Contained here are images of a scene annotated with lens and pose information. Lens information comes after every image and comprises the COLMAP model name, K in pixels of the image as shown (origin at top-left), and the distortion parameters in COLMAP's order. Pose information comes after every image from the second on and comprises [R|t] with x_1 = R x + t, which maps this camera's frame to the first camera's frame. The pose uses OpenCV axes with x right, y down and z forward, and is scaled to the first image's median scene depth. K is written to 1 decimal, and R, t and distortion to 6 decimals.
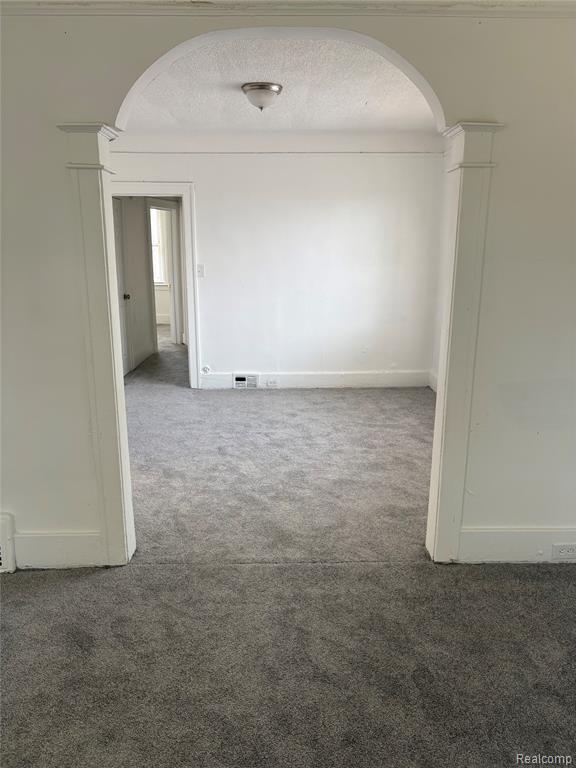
lens RADIAL K [[577.0, 0, 287.5], [0, 577.0, 381.2], [0, 0, 1]] dist [0.014554, 0.001524]
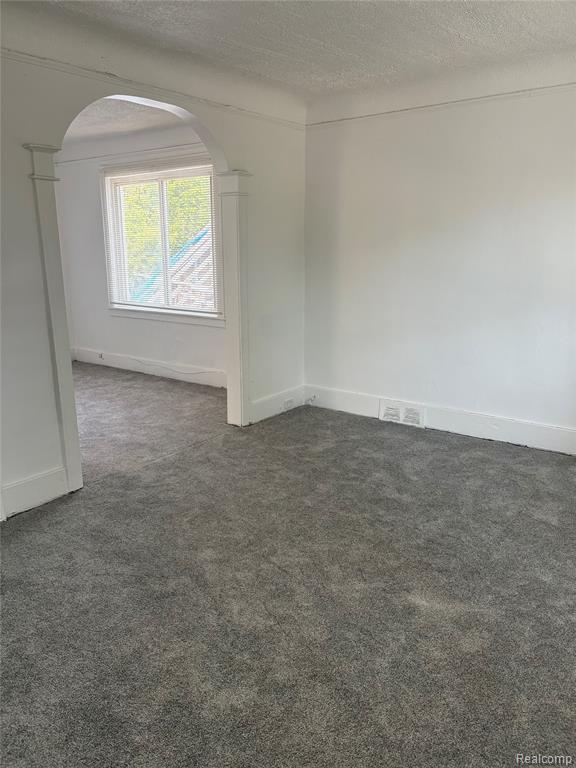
lens RADIAL K [[577.0, 0, 288.3], [0, 577.0, 385.5], [0, 0, 1]] dist [0.014554, 0.001524]
pose [[0.616349, -0.193610, 0.763301, -0.917481], [0.184653, 0.977813, 0.098917, 0.051570], [-0.765517, 0.079979, 0.638425, -0.188117]]
